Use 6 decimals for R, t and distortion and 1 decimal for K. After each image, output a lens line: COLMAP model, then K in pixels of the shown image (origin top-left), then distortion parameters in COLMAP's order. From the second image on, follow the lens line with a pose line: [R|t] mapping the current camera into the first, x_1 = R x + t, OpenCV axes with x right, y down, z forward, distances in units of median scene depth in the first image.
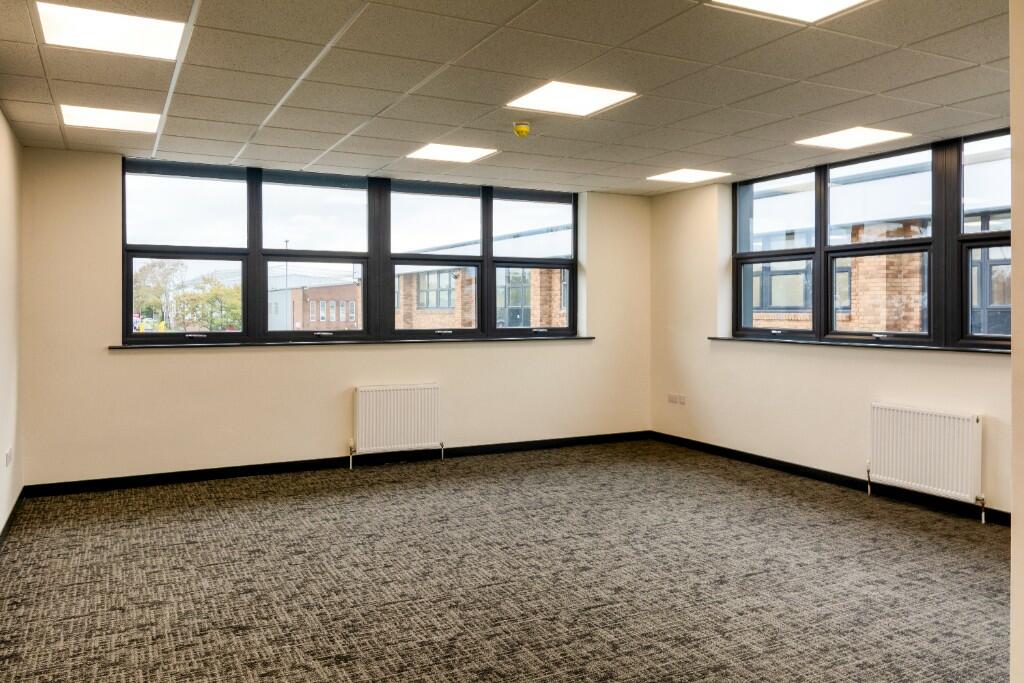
lens RADIAL K [[778.6, 0, 499.7], [0, 778.6, 310.2], [0, 0, 1]] dist [0.000824, -0.002781]
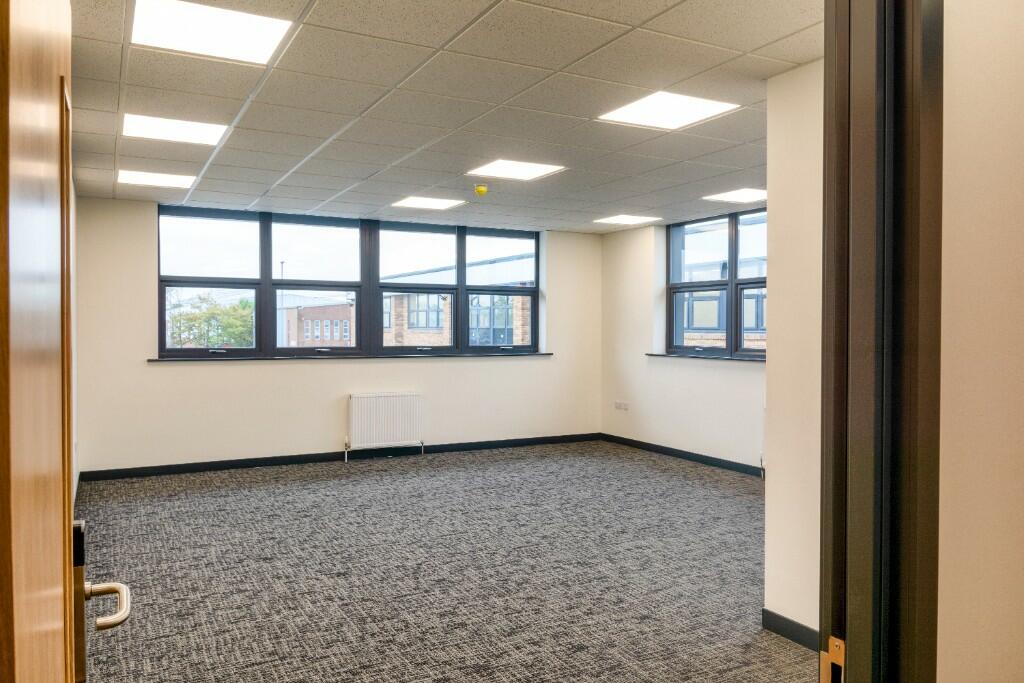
lens RADIAL K [[768.6, 0, 512.0], [0, 768.6, 341.5], [0, 0, 1]] dist [0.000255, 0.000857]
pose [[0.999658, 0.002637, 0.026016, 0.035573], [-0.003039, 0.999876, 0.015422, -0.001594], [-0.025972, -0.015495, 0.999543, -0.200396]]
